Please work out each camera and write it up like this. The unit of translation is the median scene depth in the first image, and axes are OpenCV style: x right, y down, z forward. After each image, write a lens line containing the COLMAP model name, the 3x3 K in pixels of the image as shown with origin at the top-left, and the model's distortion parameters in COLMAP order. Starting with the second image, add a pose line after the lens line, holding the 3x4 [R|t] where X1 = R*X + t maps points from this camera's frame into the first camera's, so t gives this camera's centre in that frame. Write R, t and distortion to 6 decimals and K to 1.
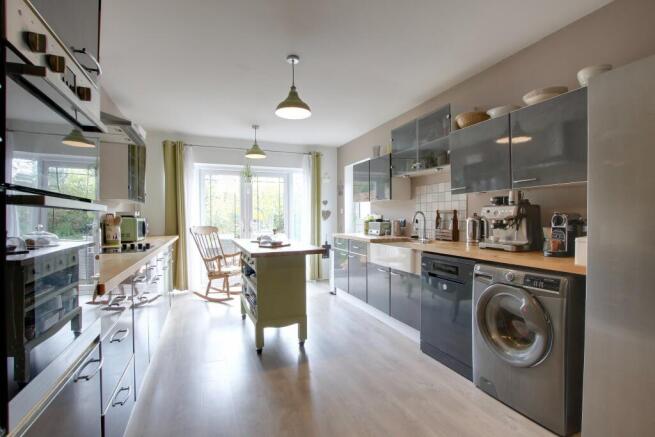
lens RADIAL K [[311.2, 0, 327.7], [0, 311.2, 221.0], [0, 0, 1]] dist [-0.023638, 0.001059]
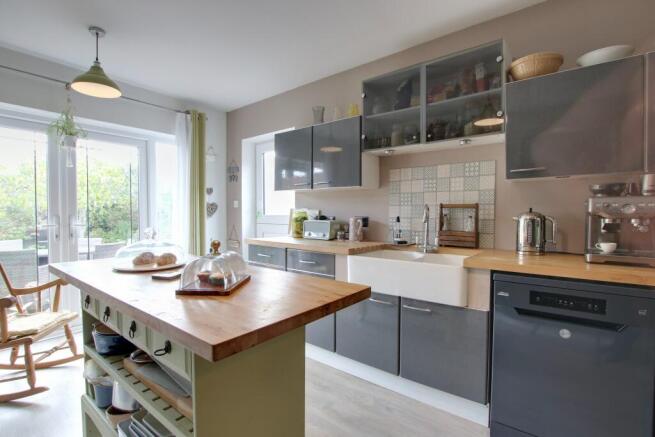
lens RADIAL K [[311.2, 0, 328.2], [0, 311.2, 221.7], [0, 0, 1]] dist [-0.023638, 0.001059]
pose [[0.868127, -0.006935, 0.496294, -0.164685], [0.000096, 0.999905, 0.013805, -0.002952], [-0.496342, -0.011937, 0.868045, 0.409681]]
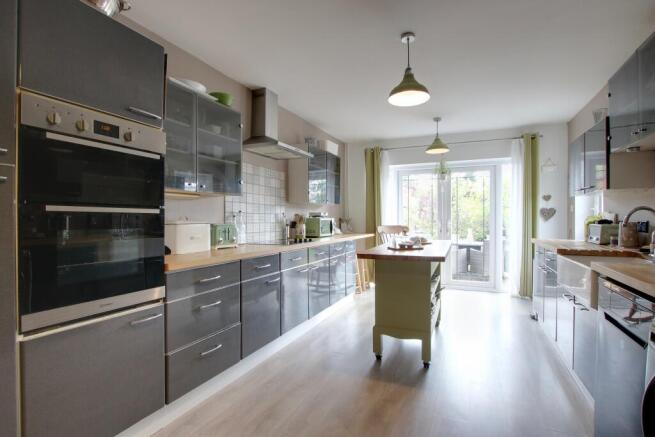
lens RADIAL K [[311.2, 0, 337.7], [0, 311.2, 219.9], [0, 0, 1]] dist [-0.023638, 0.001059]
pose [[0.706865, 0.006952, -0.707314, 0.227158], [-0.008558, 0.999963, 0.001276, -0.001945], [0.707296, 0.005151, 0.706898, 0.145492]]
